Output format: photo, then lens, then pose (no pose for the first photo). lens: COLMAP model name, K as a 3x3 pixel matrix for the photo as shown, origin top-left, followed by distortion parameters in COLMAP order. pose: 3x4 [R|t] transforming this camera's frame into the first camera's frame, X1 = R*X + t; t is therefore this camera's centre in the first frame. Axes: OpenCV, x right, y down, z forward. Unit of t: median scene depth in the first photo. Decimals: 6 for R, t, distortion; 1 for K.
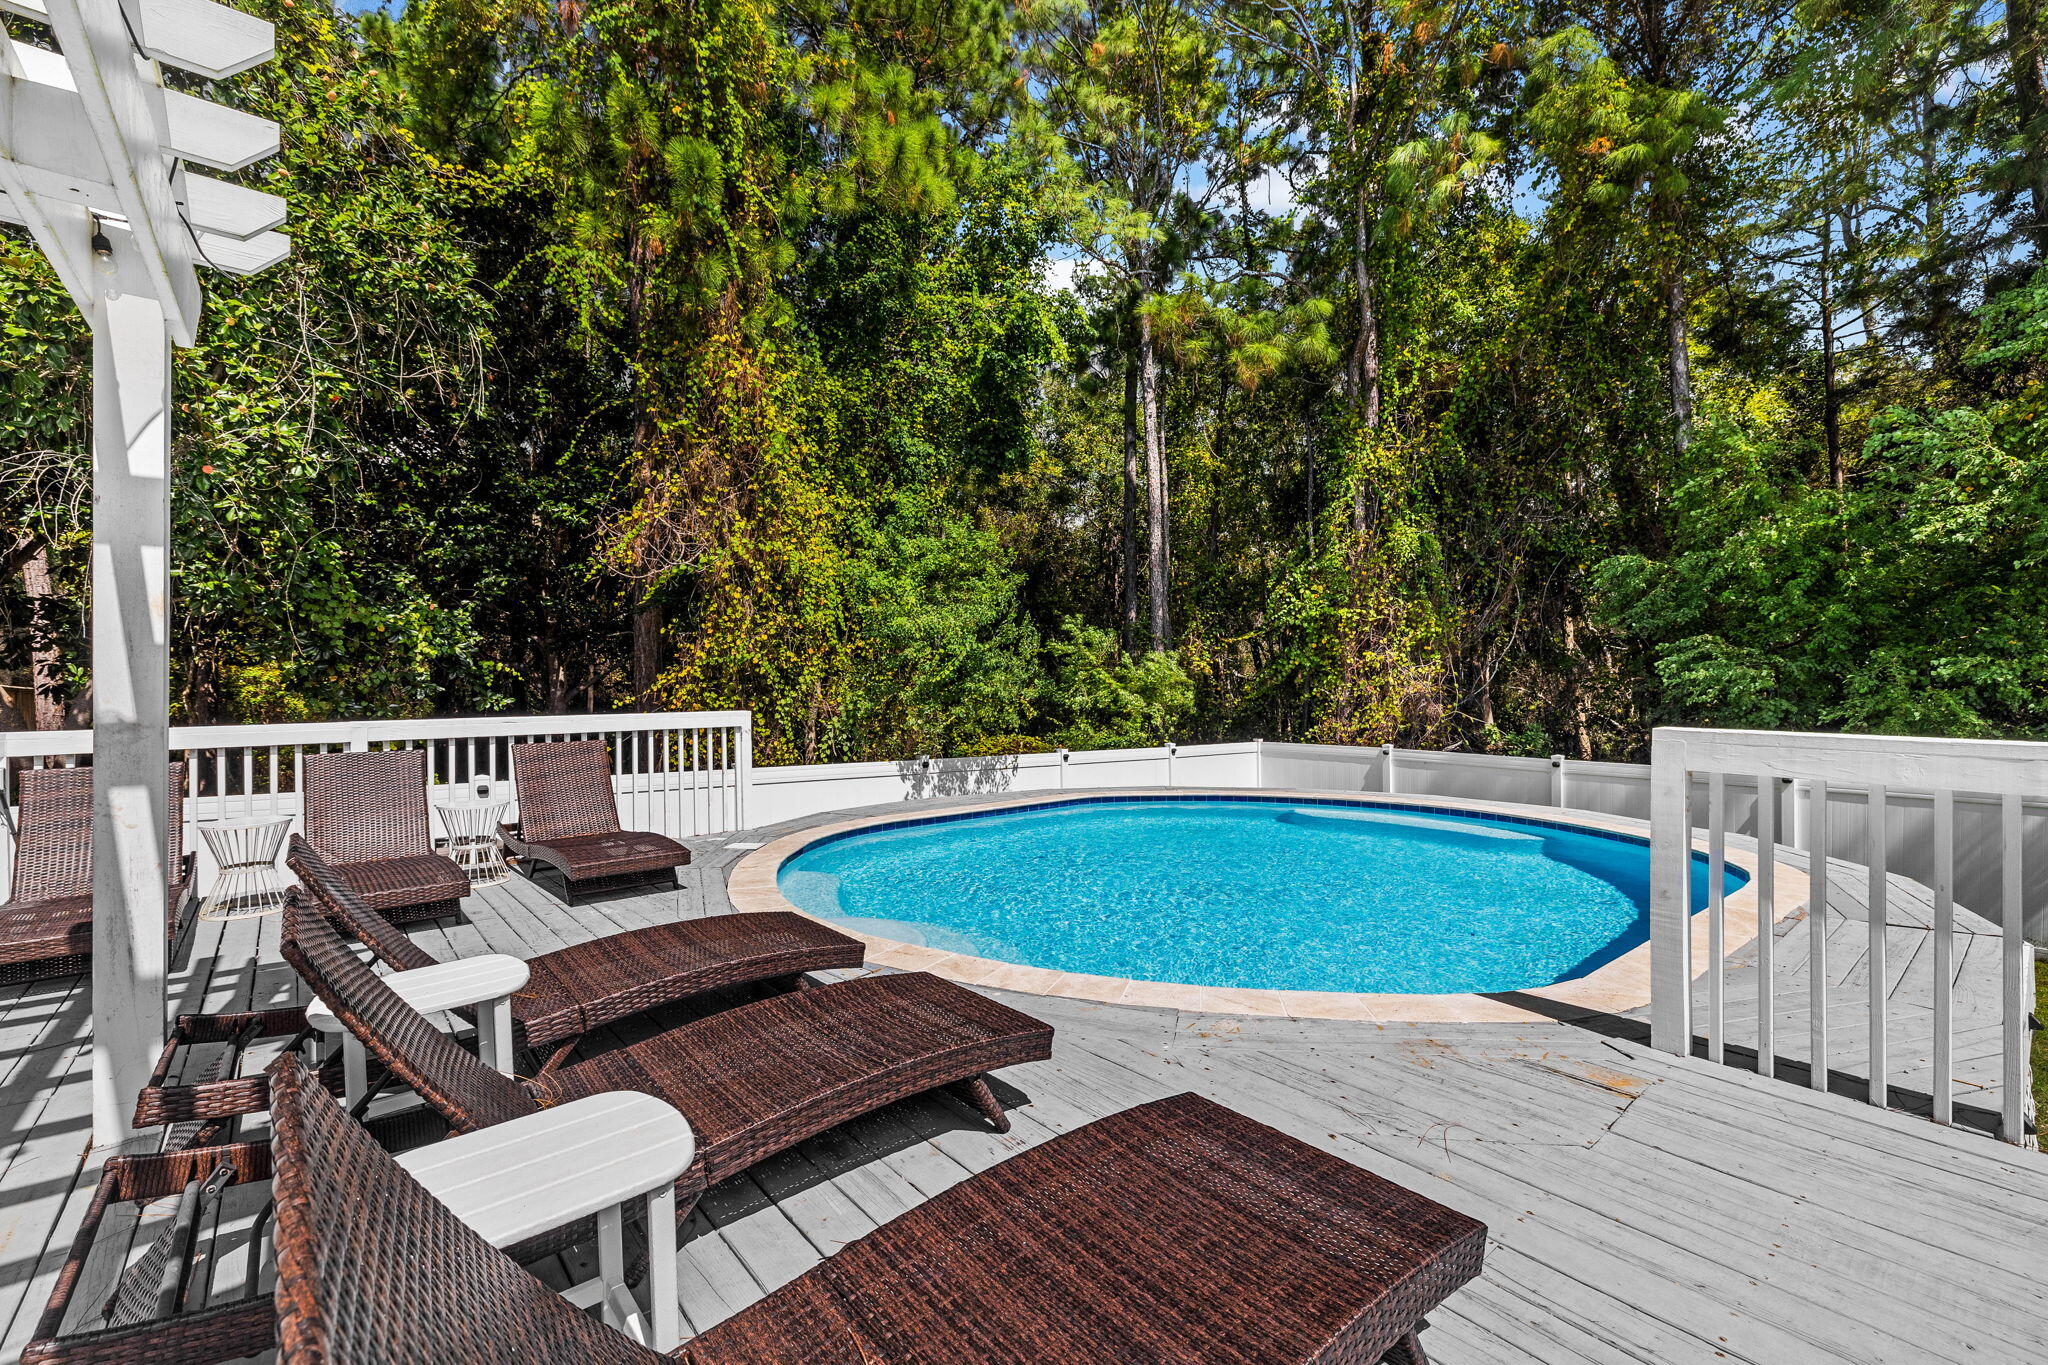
lens RADIAL K [[824.4, 0, 996.5], [0, 824.4, 686.5], [0, 0, 1]] dist [-0.017611, 0.001064]
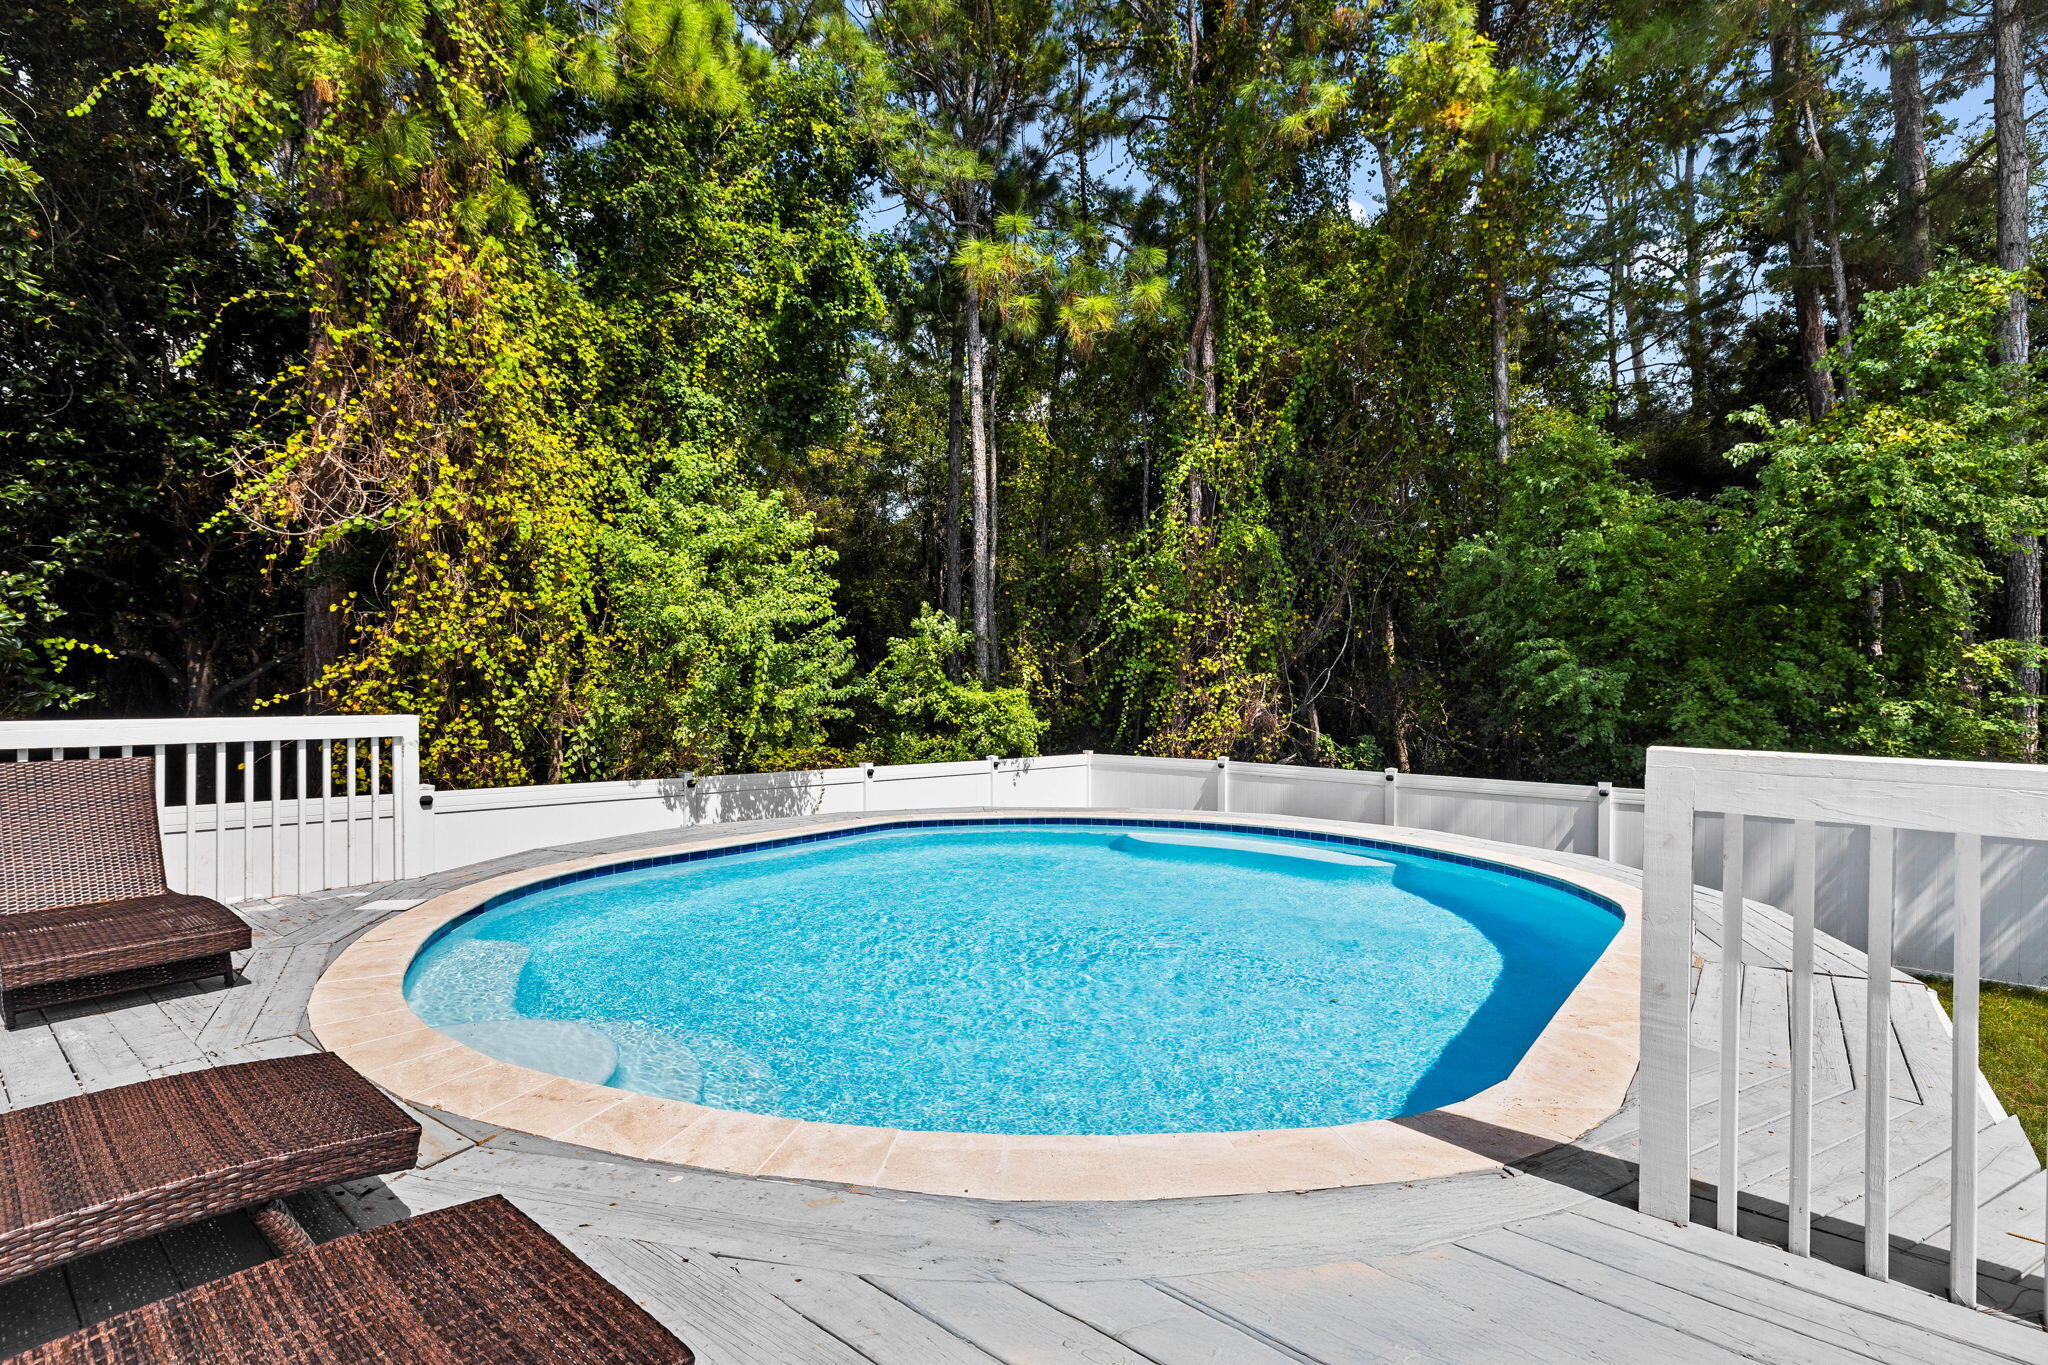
lens RADIAL K [[824.4, 0, 1013.4], [0, 824.4, 701.4], [0, 0, 1]] dist [-0.017611, 0.001064]
pose [[0.975574, 0.012339, 0.219326, 0.039191], [-0.013955, 0.999886, 0.005823, 0.005069], [-0.219229, -0.008742, 0.975634, 0.136232]]
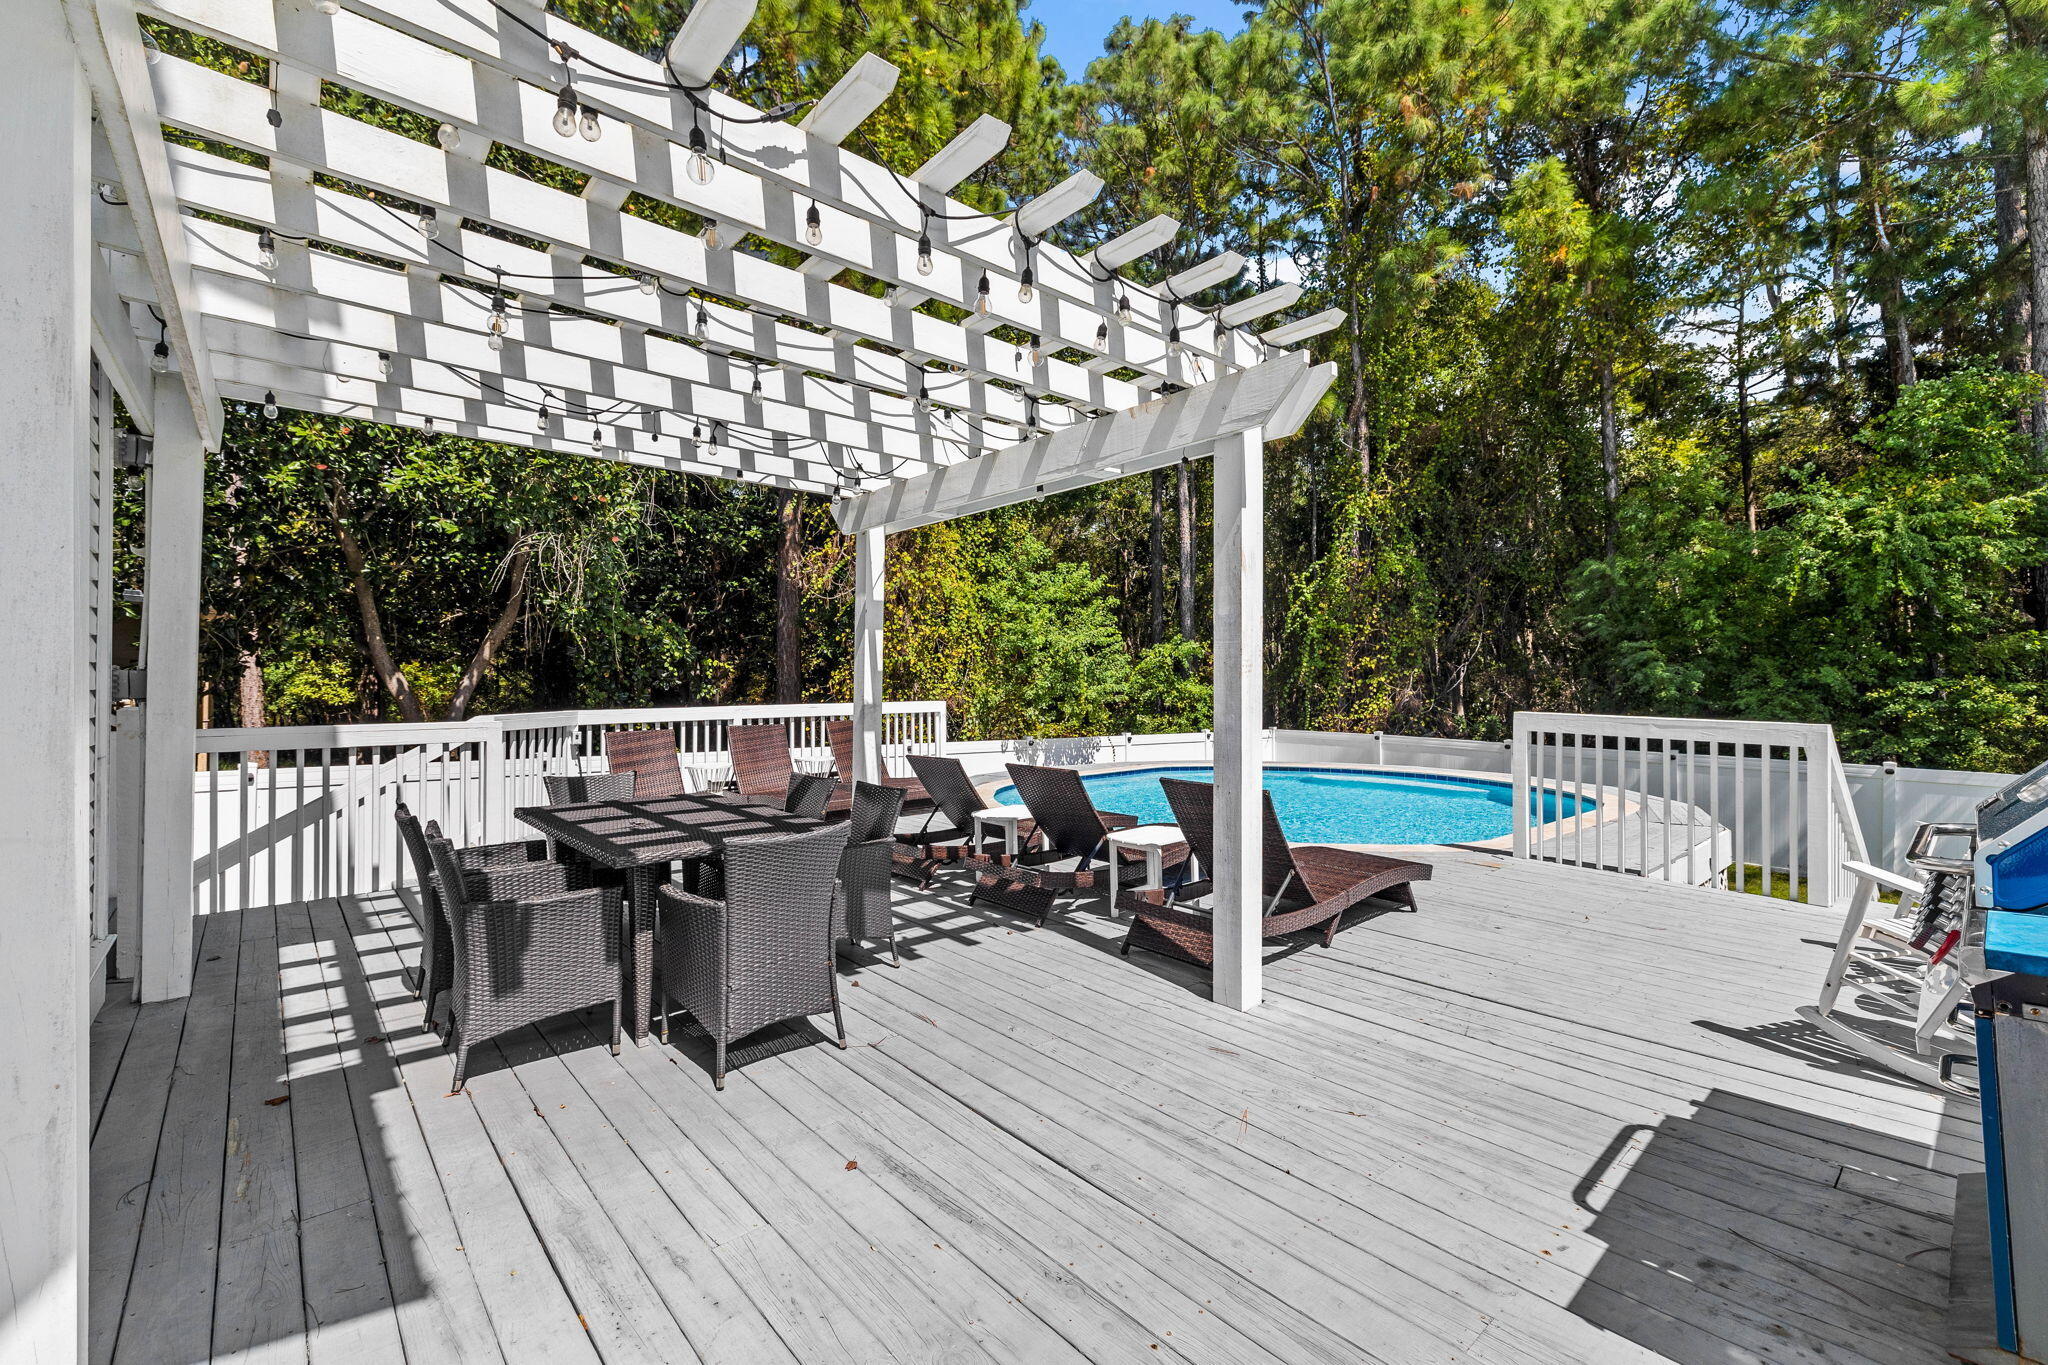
lens RADIAL K [[824.4, 0, 1008.9], [0, 824.4, 673.9], [0, 0, 1]] dist [-0.017611, 0.001064]
pose [[0.999416, 0.007050, 0.033437, -0.118309], [-0.006790, 0.999946, -0.007894, -0.003145], [-0.033491, 0.007663, 0.999410, -0.210508]]
